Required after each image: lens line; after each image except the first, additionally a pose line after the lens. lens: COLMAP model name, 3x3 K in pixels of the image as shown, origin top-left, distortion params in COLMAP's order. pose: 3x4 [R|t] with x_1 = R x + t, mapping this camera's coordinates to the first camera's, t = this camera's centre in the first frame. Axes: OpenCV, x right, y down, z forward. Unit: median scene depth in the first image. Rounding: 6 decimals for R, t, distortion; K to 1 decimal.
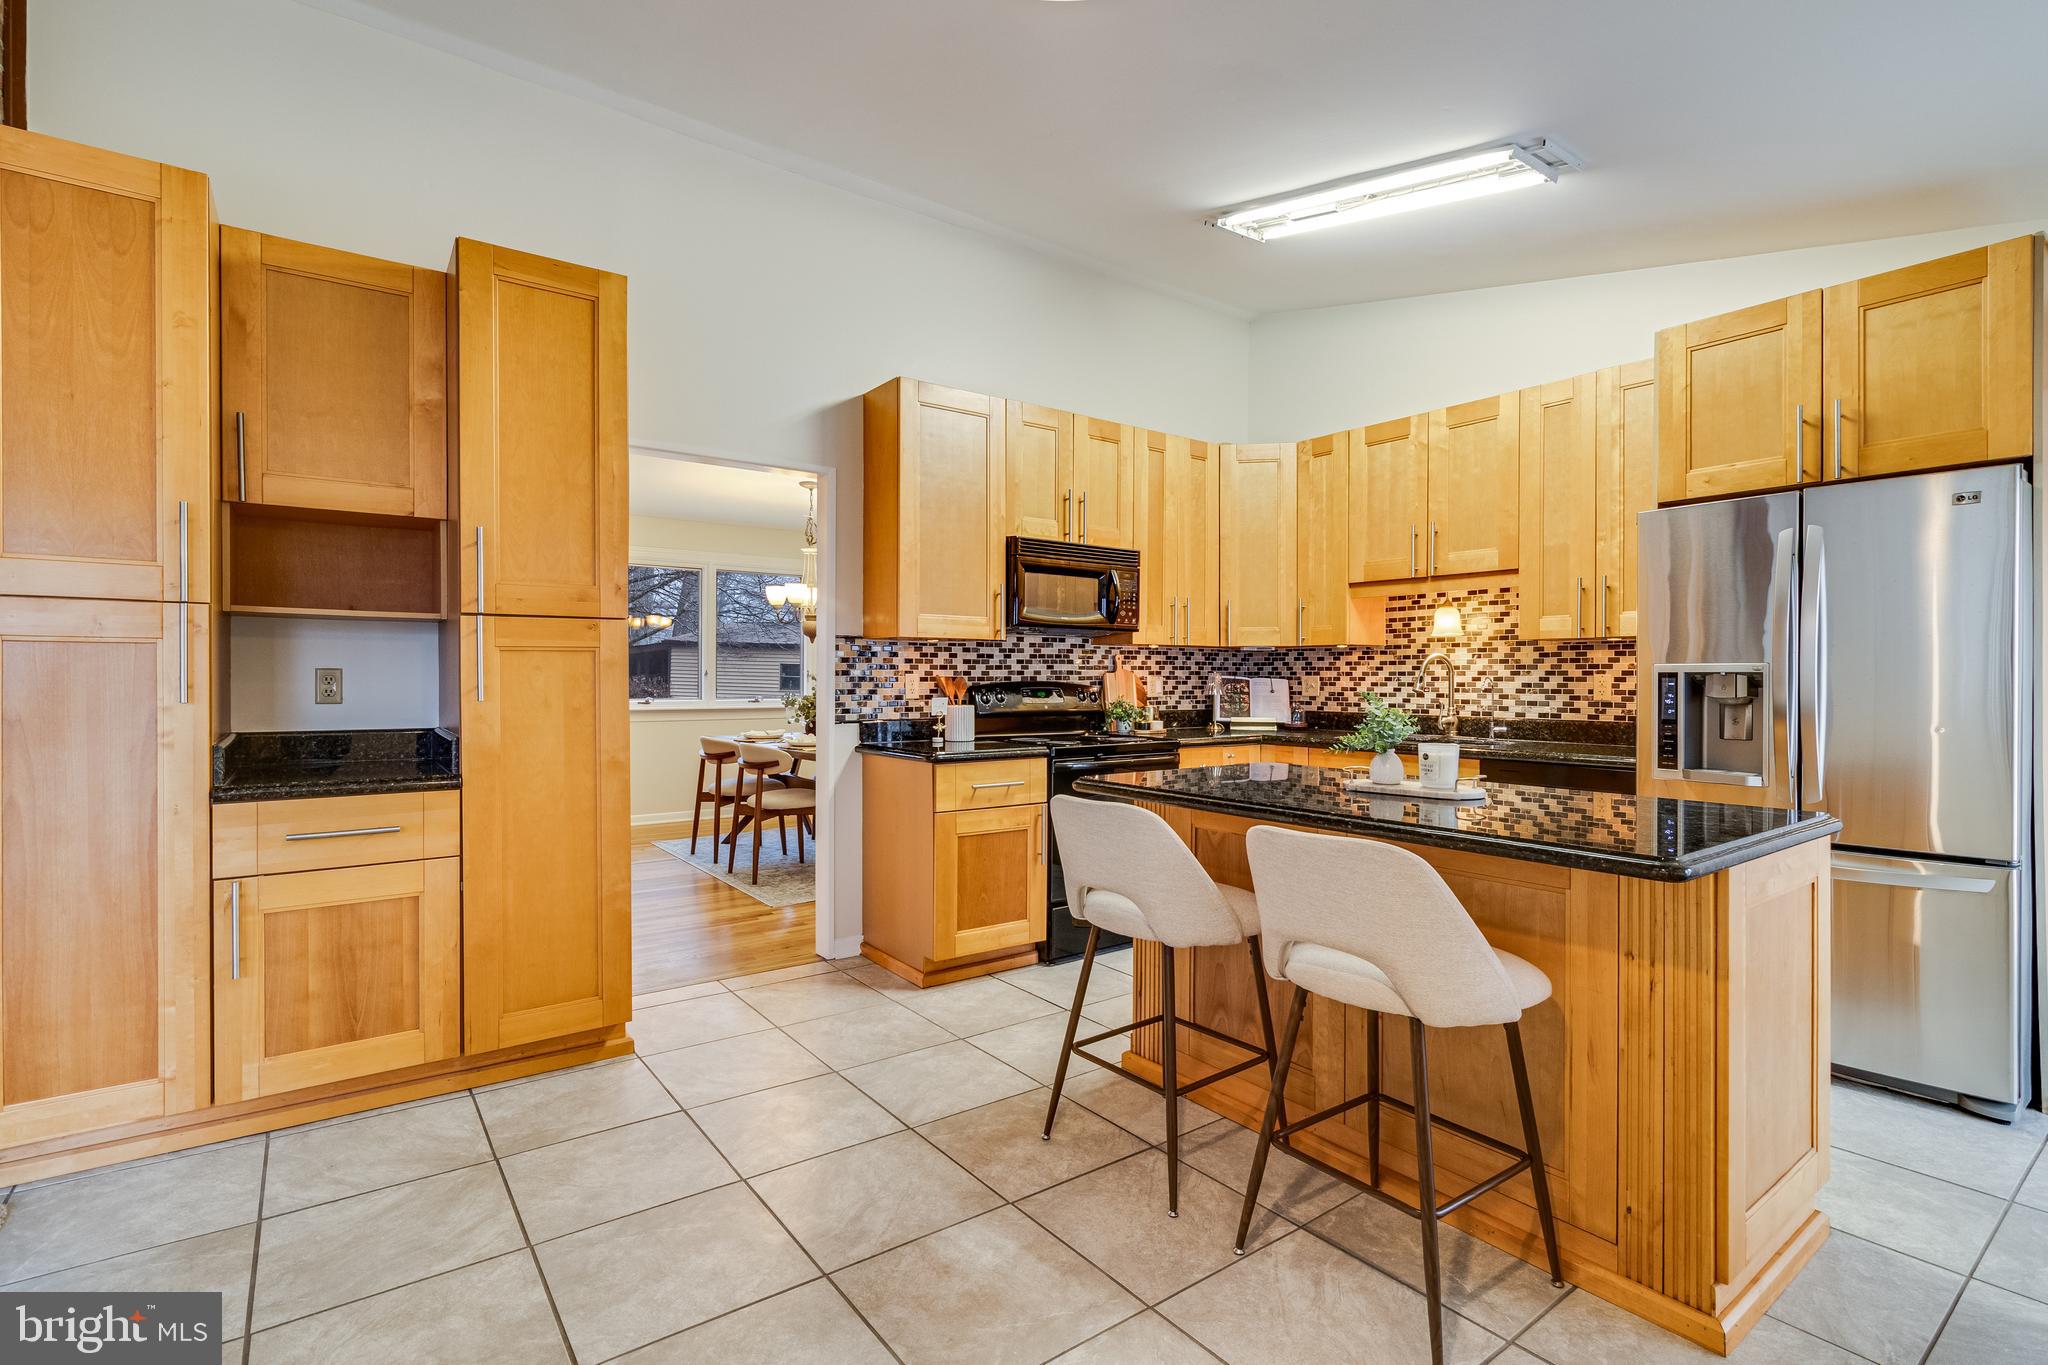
lens RADIAL K [[952.0, 0, 1025.7], [0, 952.0, 683.1], [0, 0, 1]] dist [0.002133, -0.000071]
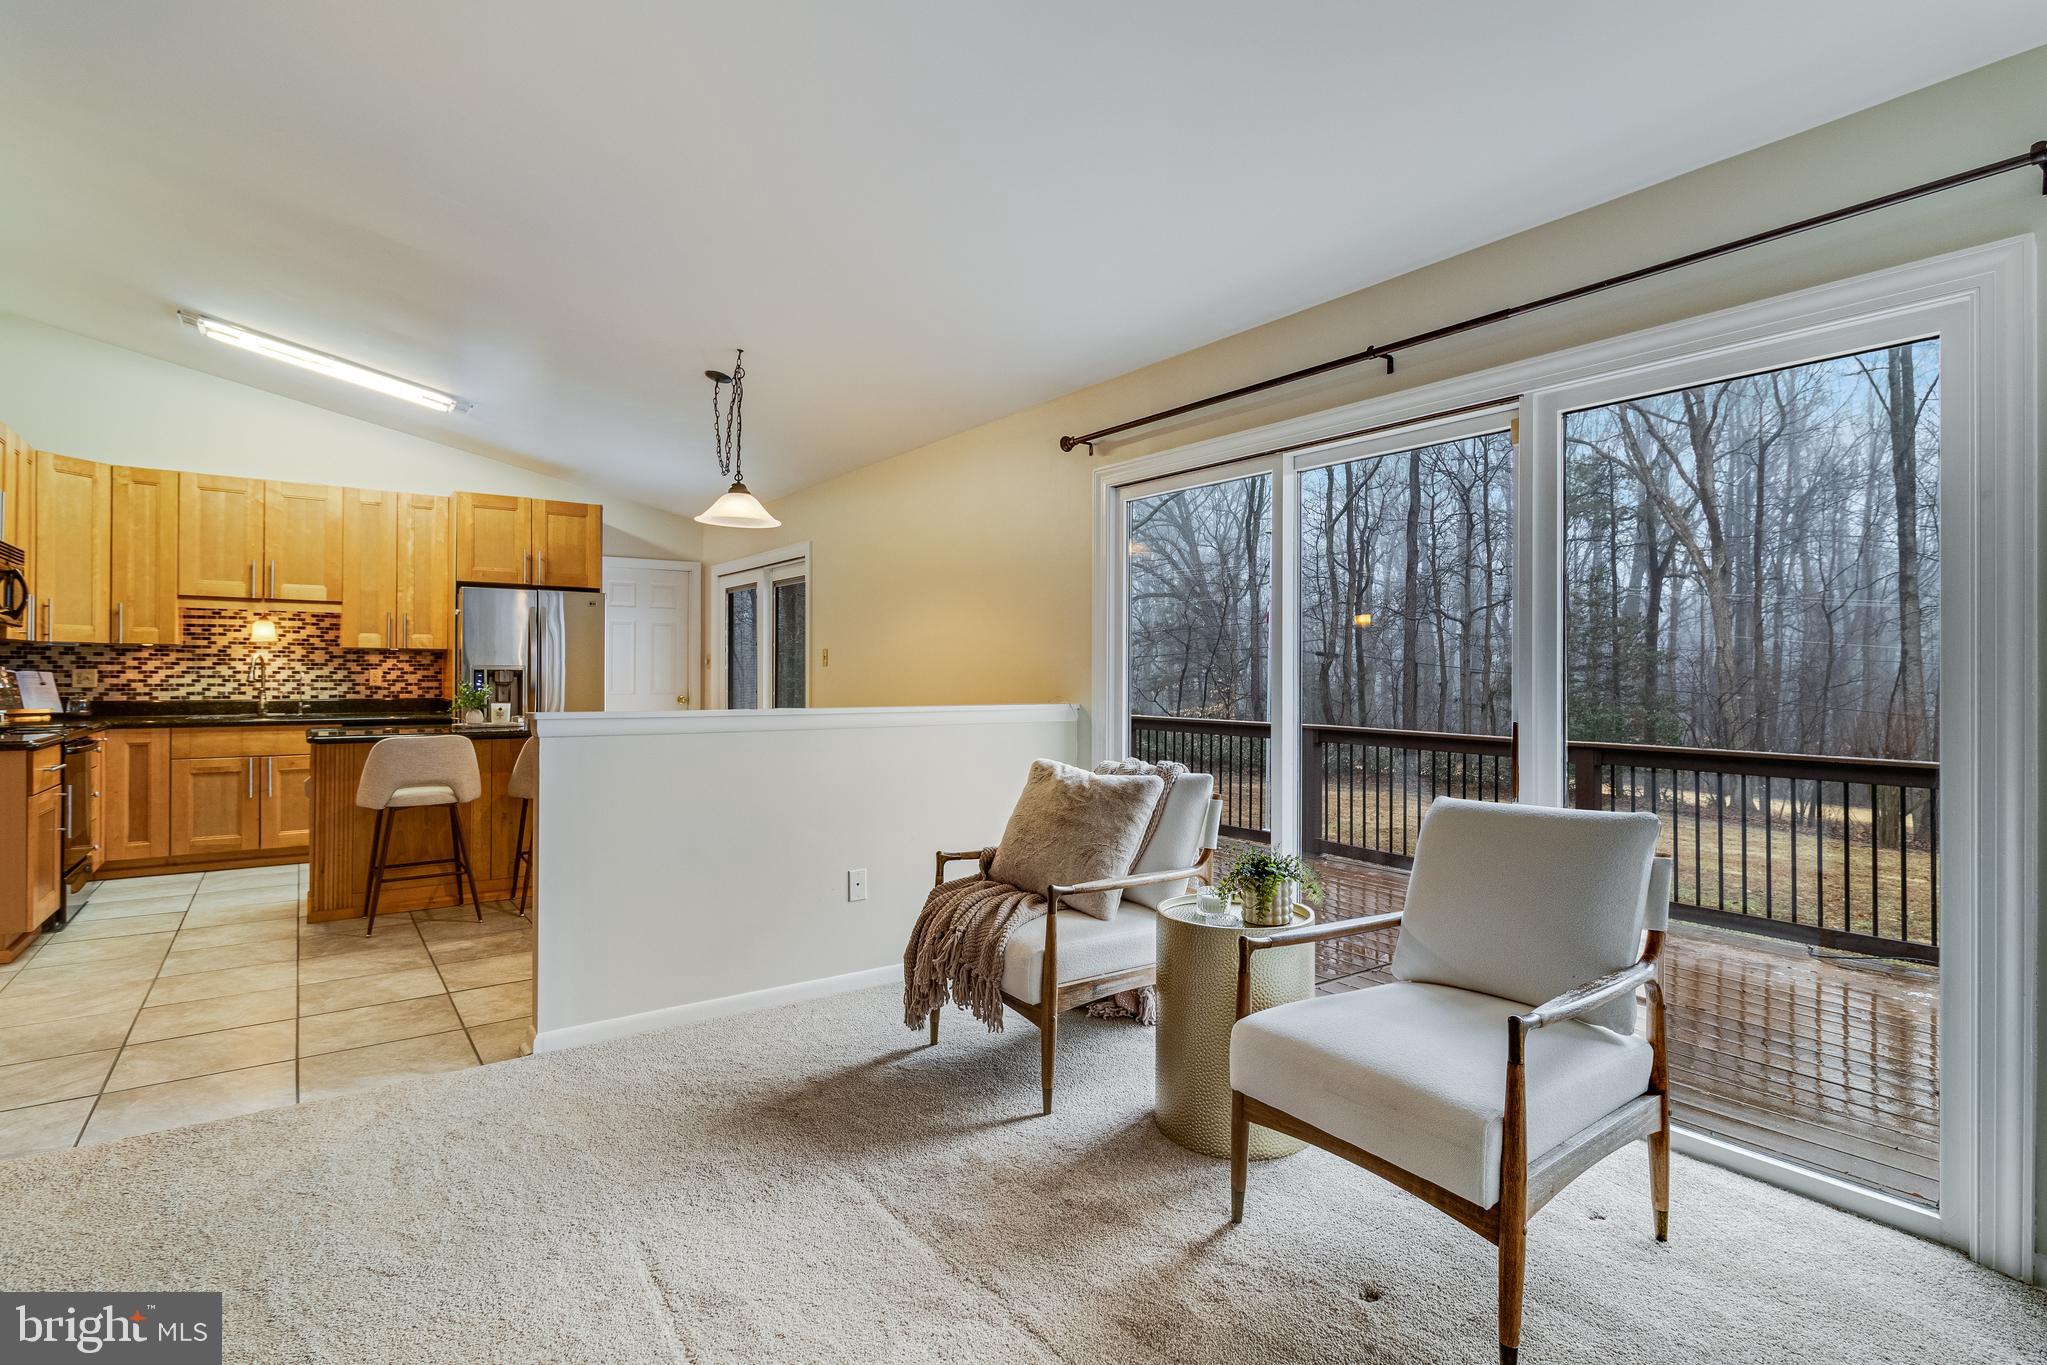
lens RADIAL K [[1001.7, 0, 1025.9], [0, 1001.7, 673.8], [0, 0, 1]] dist [0.000206, 0.000035]
pose [[0.016538, -0.002105, 0.999861, -0.932136], [0.001069, 0.999997, 0.002087, -0.003872], [-0.999863, 0.001034, 0.016541, -0.121825]]
